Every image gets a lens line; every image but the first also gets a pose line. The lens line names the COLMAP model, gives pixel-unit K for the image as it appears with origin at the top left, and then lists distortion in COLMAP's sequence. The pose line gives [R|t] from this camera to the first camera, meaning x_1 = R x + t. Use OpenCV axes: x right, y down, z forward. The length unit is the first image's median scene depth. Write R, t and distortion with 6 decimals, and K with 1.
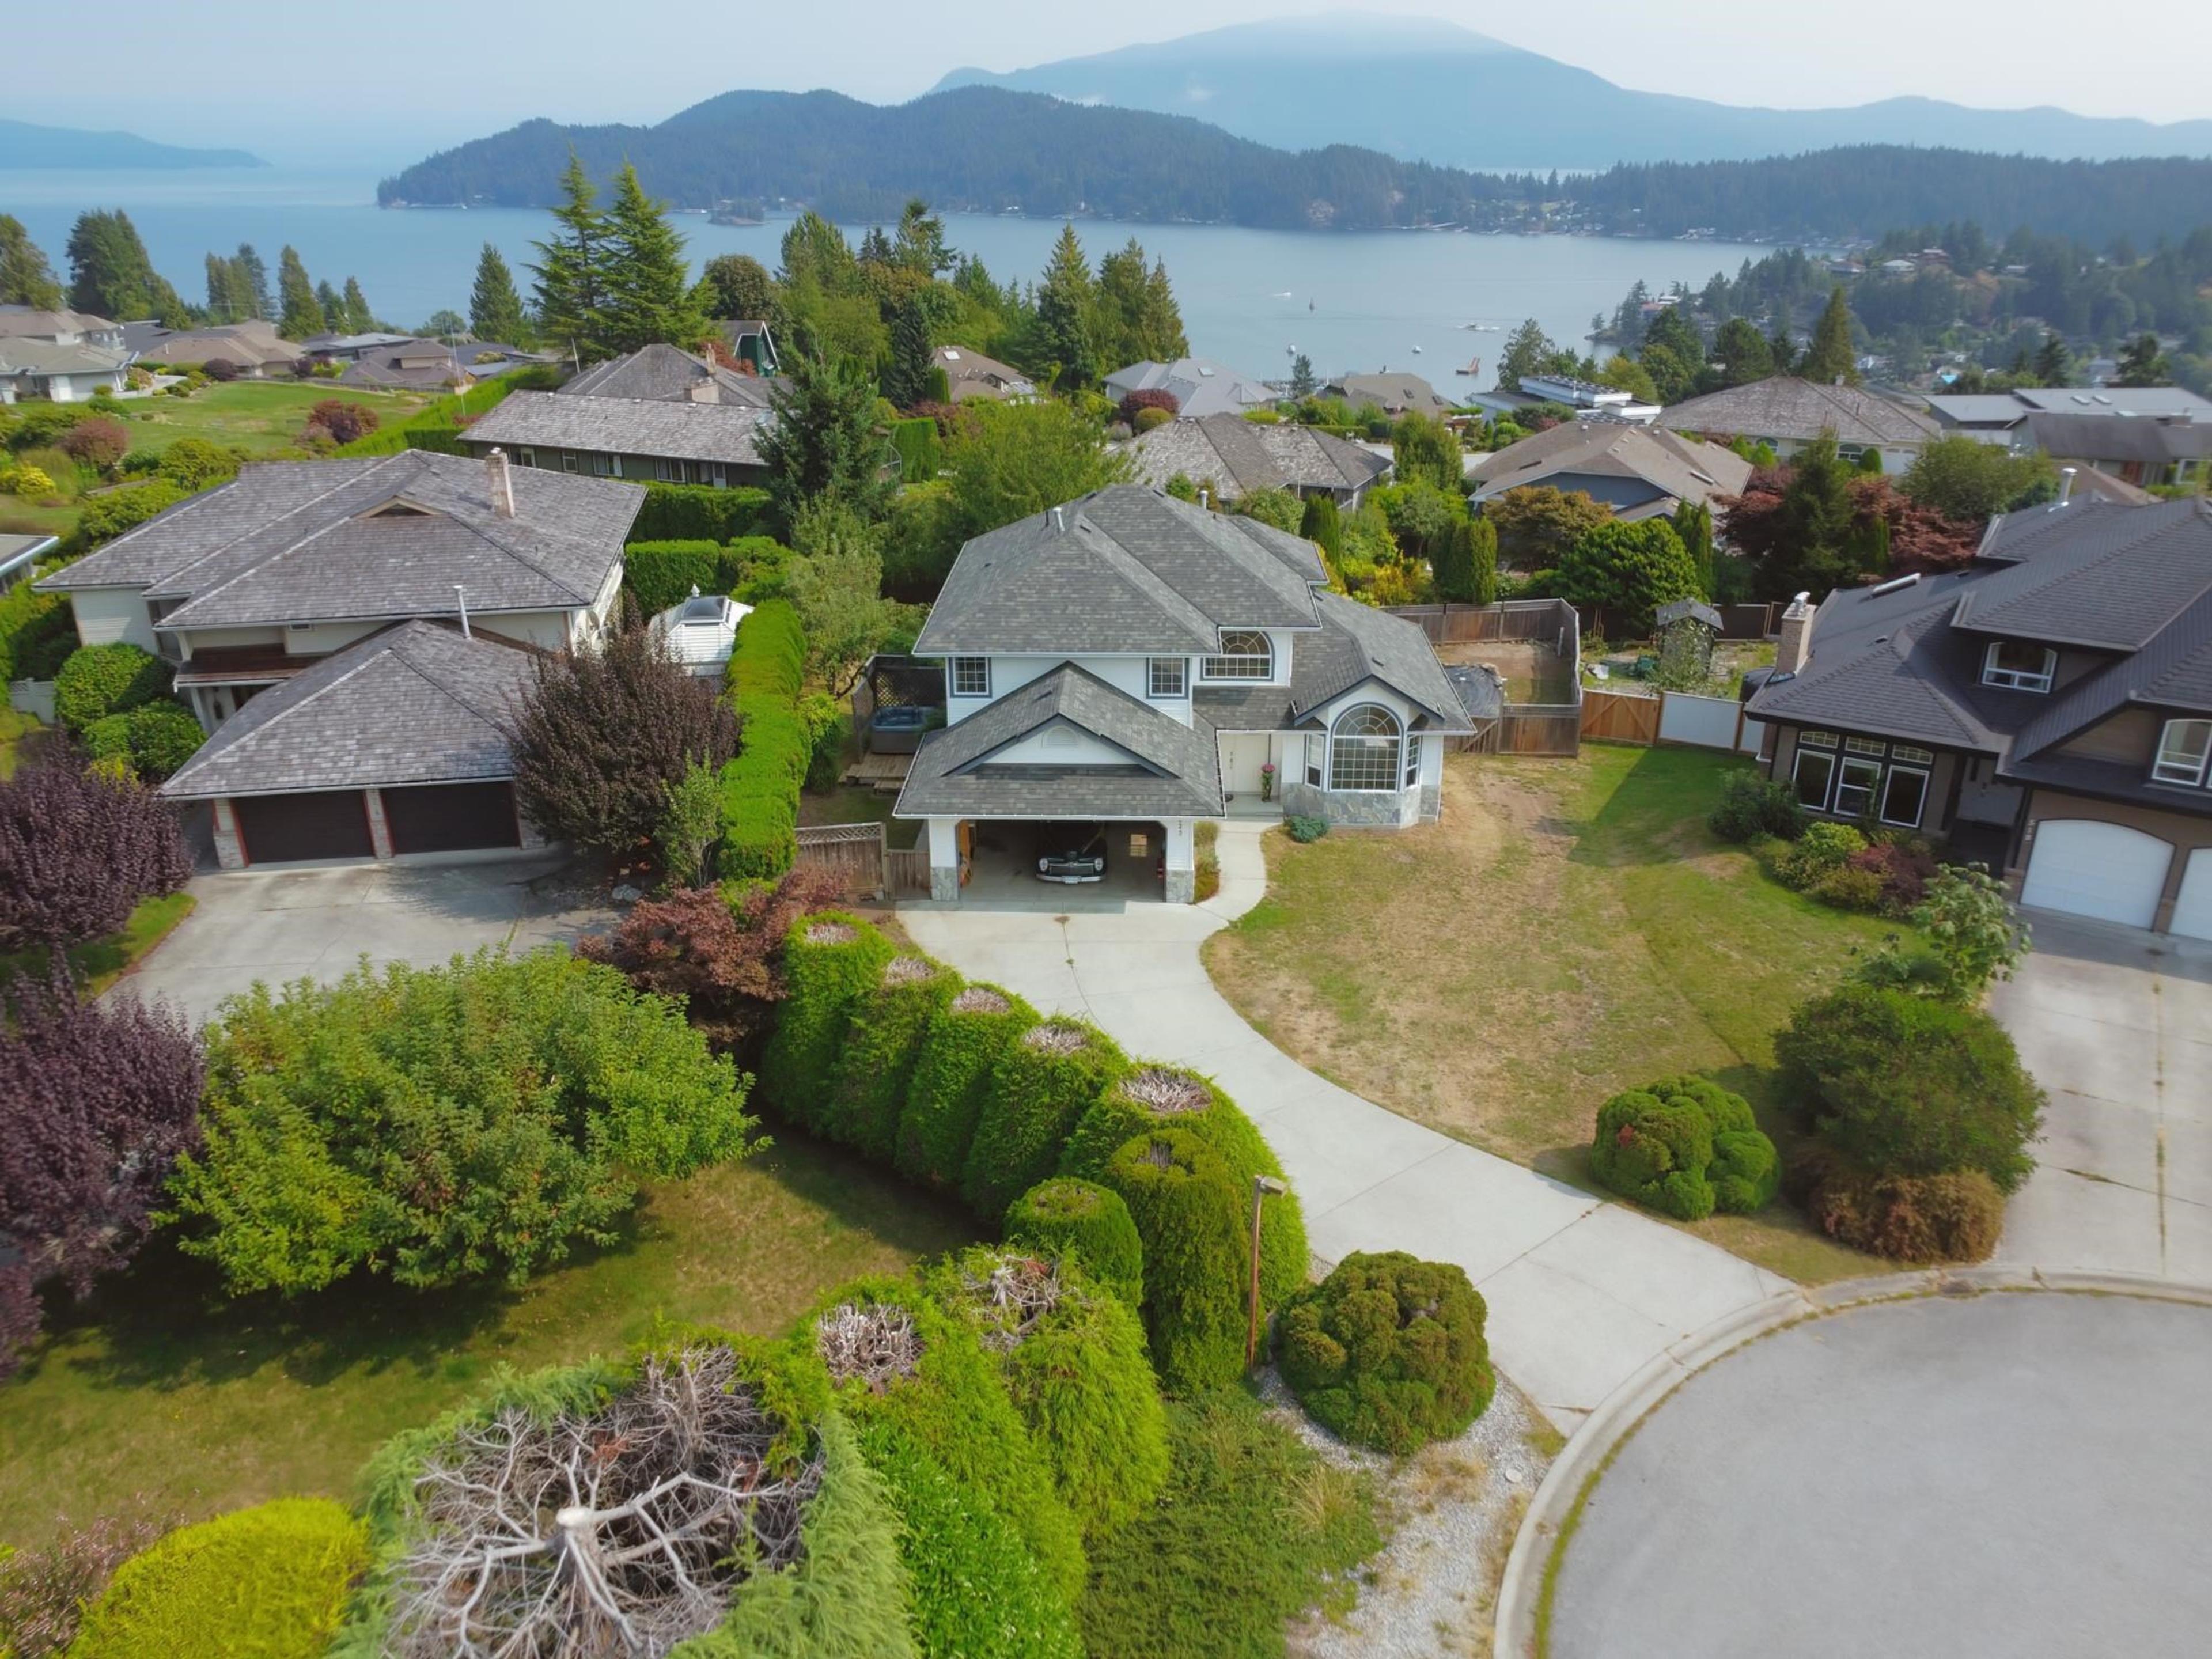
lens RADIAL K [[1624.7, 0, 1108.4], [0, 1624.7, 834.2], [0, 0, 1]] dist [-0.021348, -0.043485]
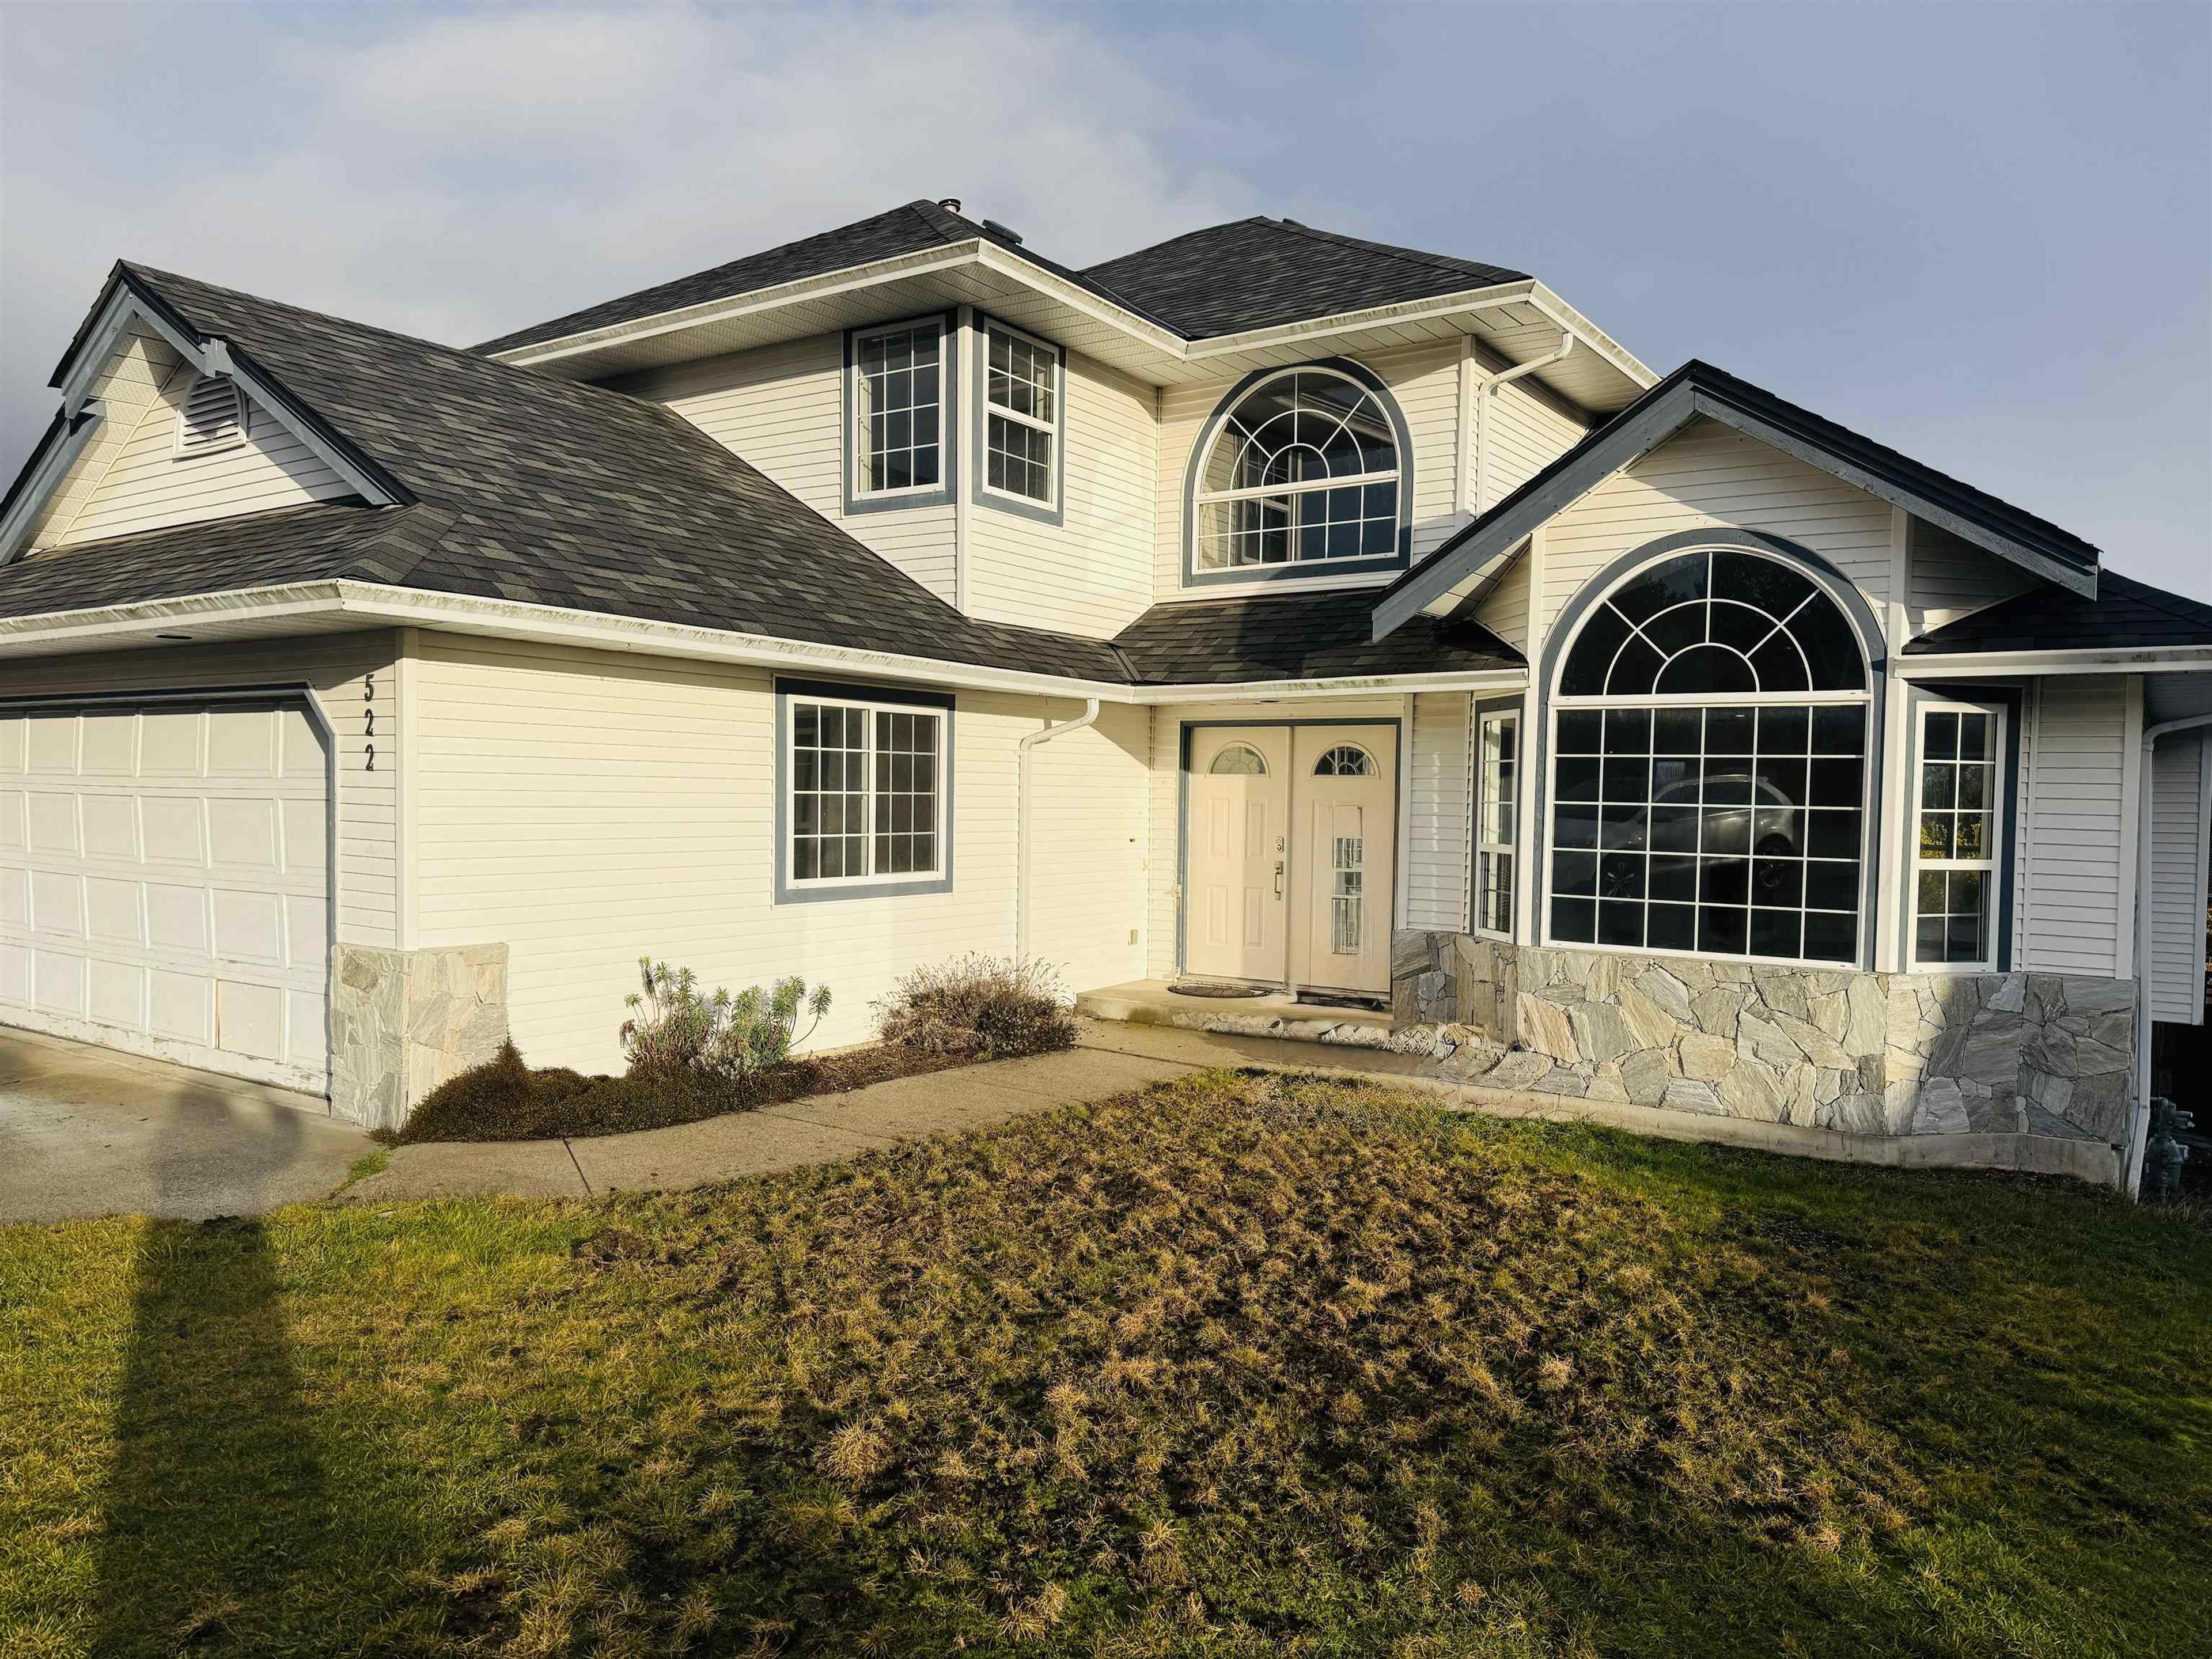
lens RADIAL K [[1538.2, 0, 1110.3], [0, 1538.2, 852.0], [0, 0, 1]] dist [0.060091, -0.040536]
pose [[0.846956, 0.036518, -0.530407, 0.203705], [-0.228245, 0.926002, -0.300708, 0.042914], [0.480177, 0.375749, 0.792618, 0.796875]]
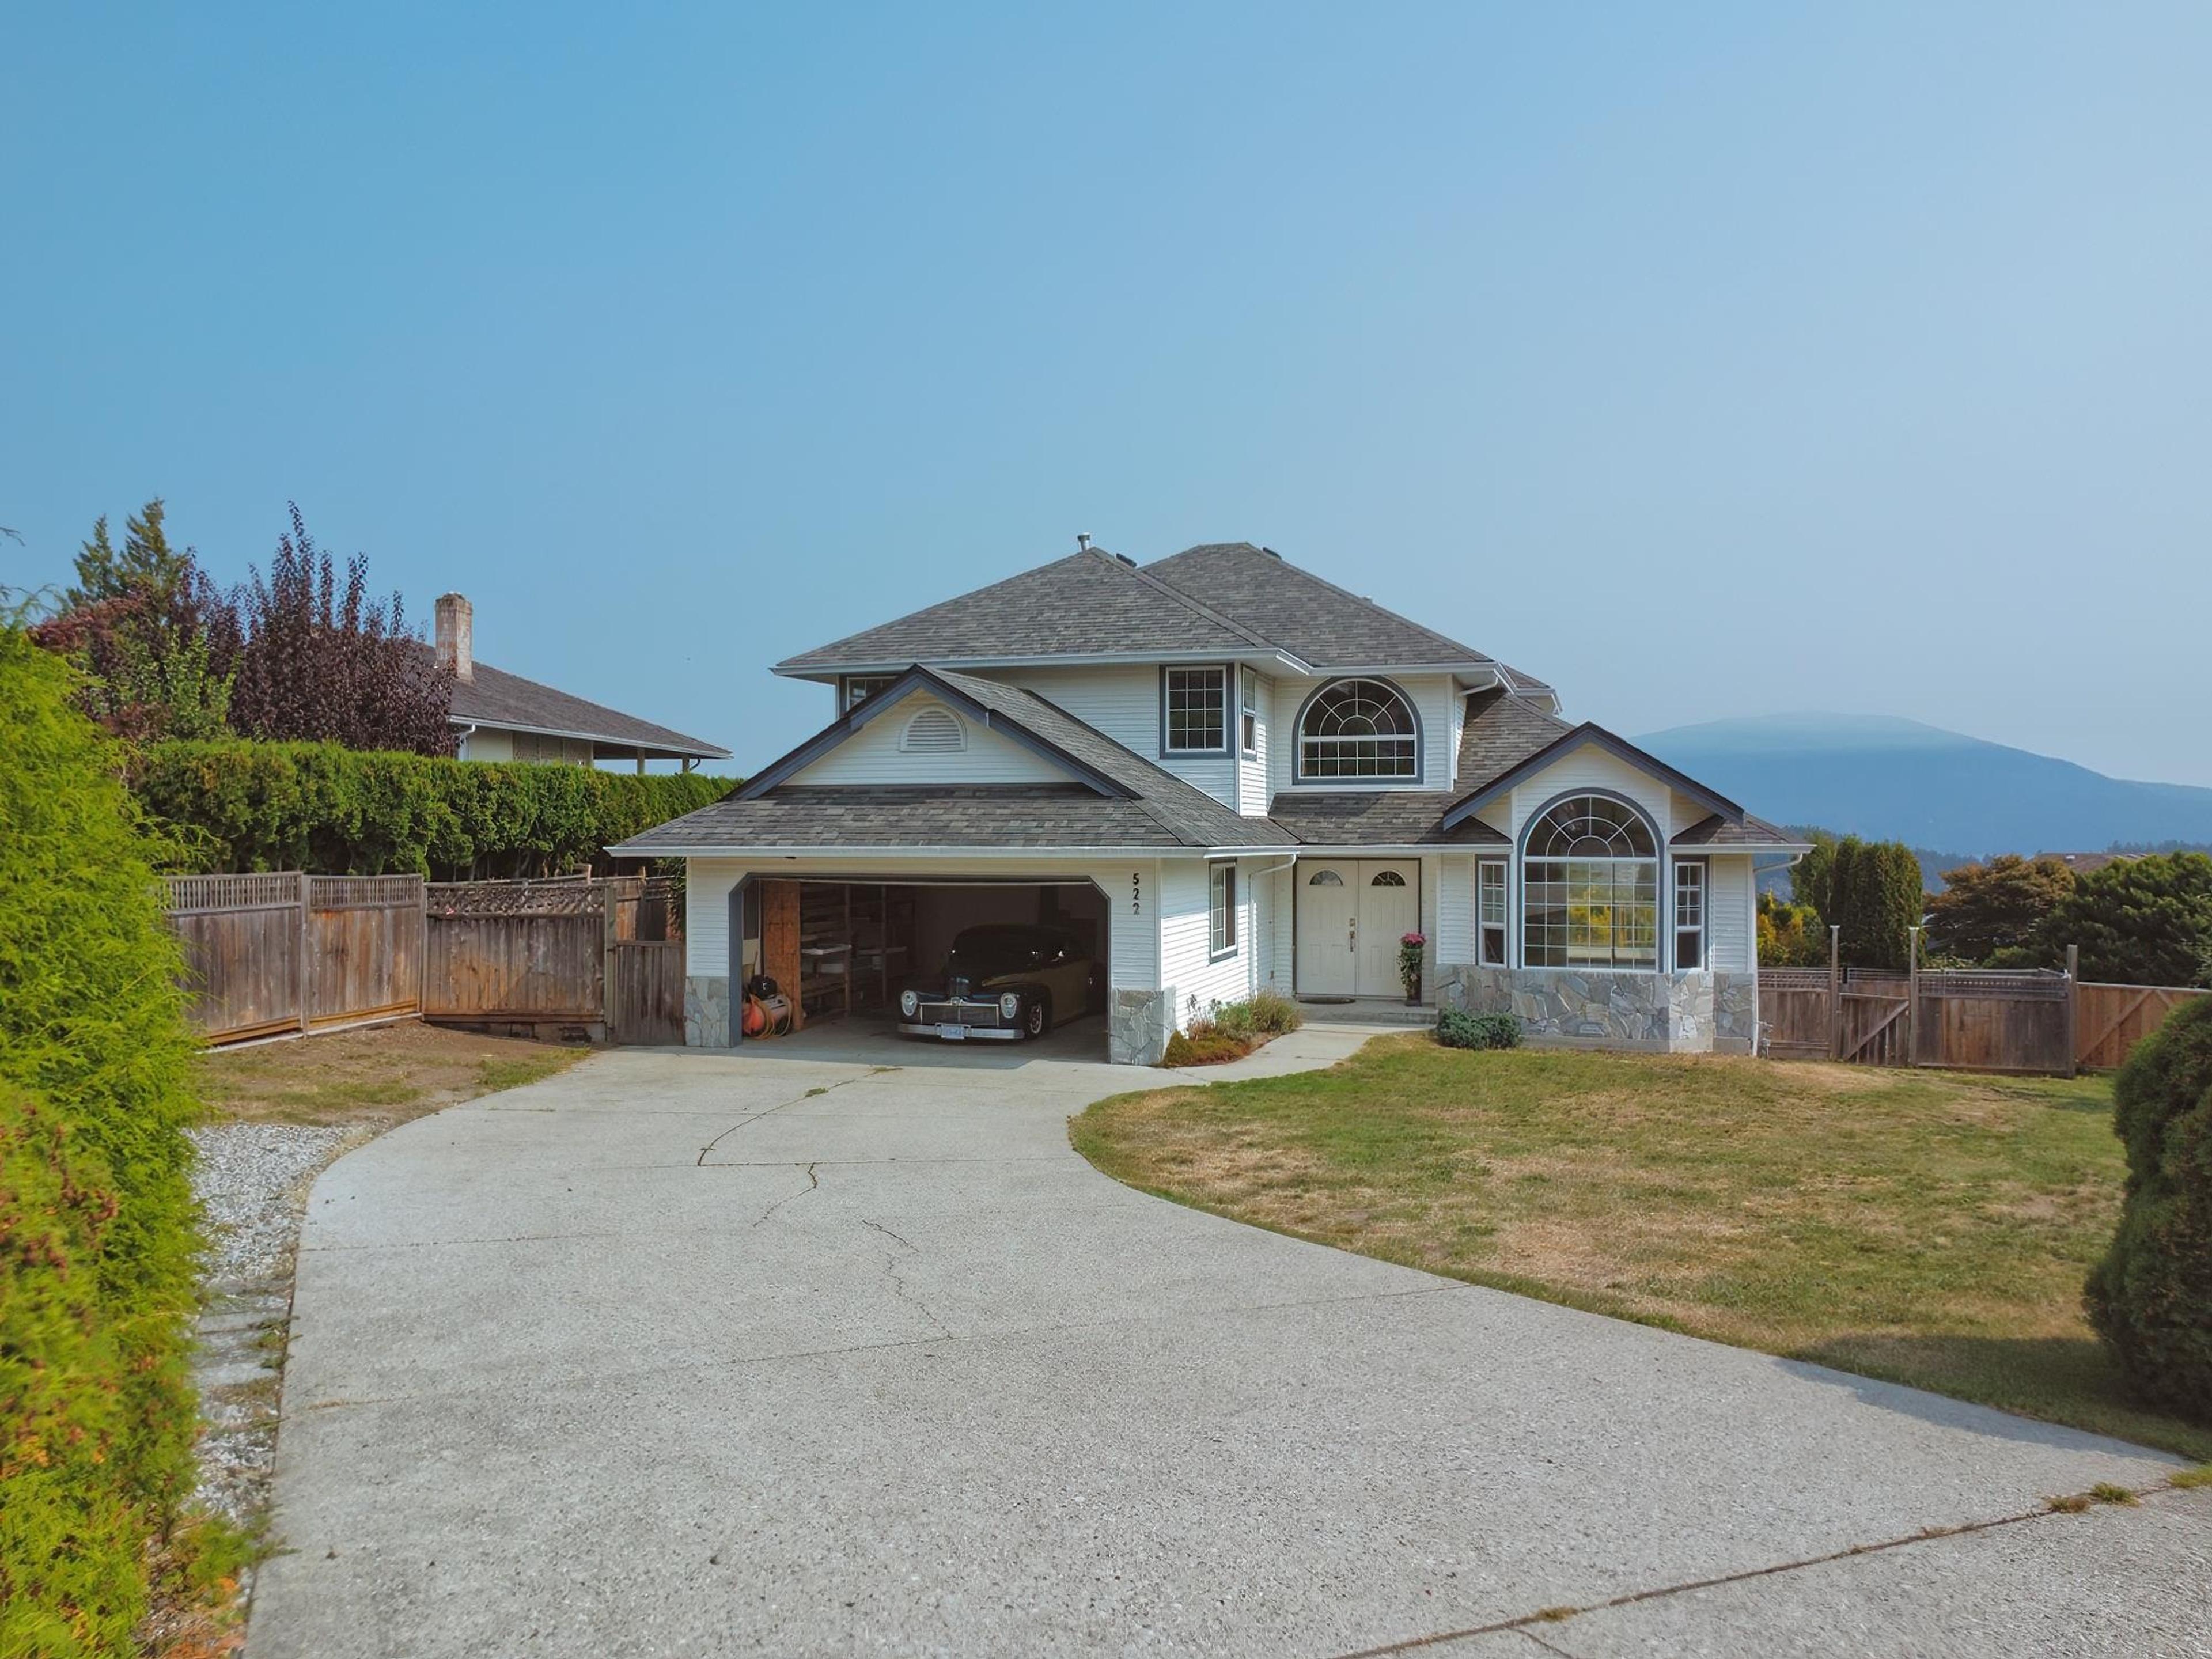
lens RADIAL K [[1624.7, 0, 1099.7], [0, 1624.7, 818.1], [0, 0, 1]] dist [-0.021348, -0.043485]
pose [[0.961862, 0.000100, -0.273536, 0.149736], [-0.111192, 0.913795, -0.390660, 0.148983], [0.249916, 0.406176, 0.878955, 0.495652]]
